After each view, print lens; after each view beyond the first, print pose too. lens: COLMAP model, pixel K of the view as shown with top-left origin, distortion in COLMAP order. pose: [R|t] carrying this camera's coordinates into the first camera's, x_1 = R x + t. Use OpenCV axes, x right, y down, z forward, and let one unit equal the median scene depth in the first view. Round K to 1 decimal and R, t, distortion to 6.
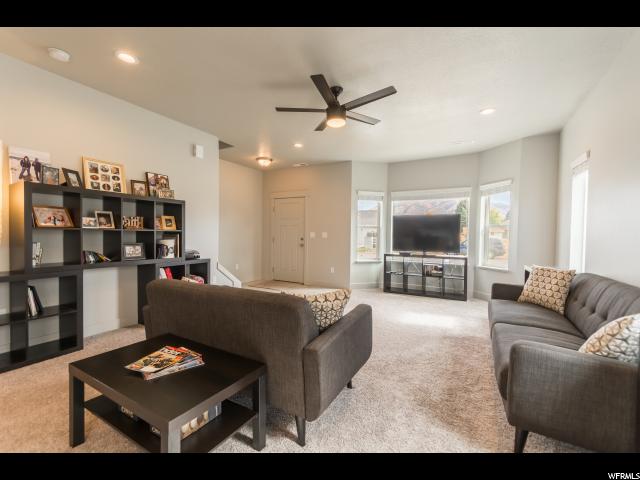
lens RADIAL K [[279.3, 0, 320.0], [0, 279.3, 240.0], [0, 0, 1]] dist [0.000142, 0.000099]
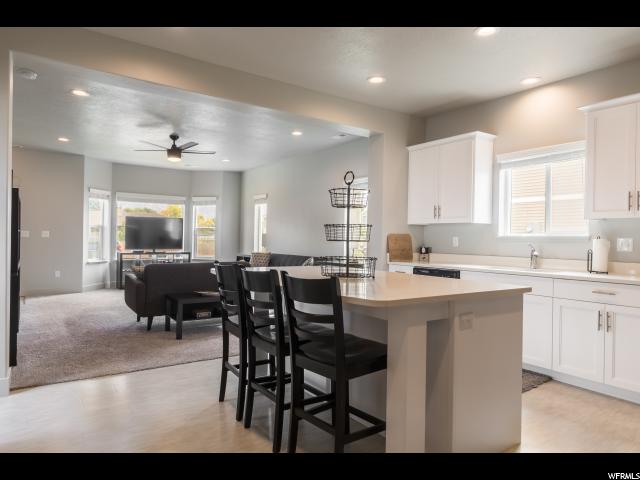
lens RADIAL K [[410.9, 0, 320.0], [0, 410.9, 240.0], [0, 0, 1]] dist [-0.004860, -0.000093]
pose [[0.423886, -0.010490, 0.905655, -0.854145], [0.005296, 0.999945, 0.009103, -0.007646], [-0.905700, 0.000938, 0.423918, -0.329153]]
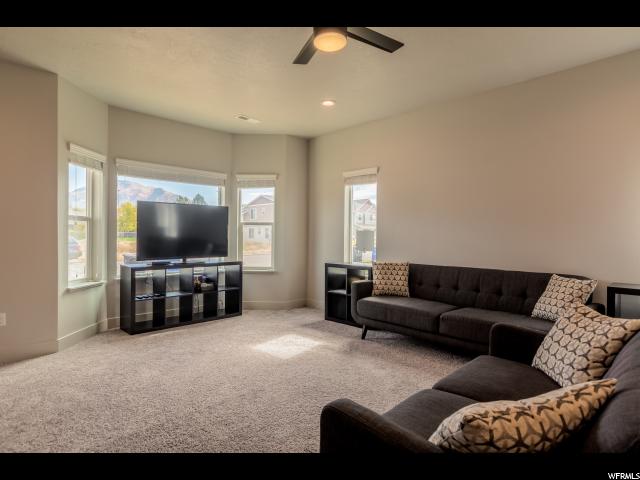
lens RADIAL K [[356.9, 0, 320.0], [0, 356.9, 240.0], [0, 0, 1]] dist [0.000562, -0.001505]
pose [[0.270023, -0.024353, 0.962546, -0.366247], [0.013455, 0.999678, 0.021518, -0.016634], [-0.962760, 0.007141, 0.270263, 0.443213]]
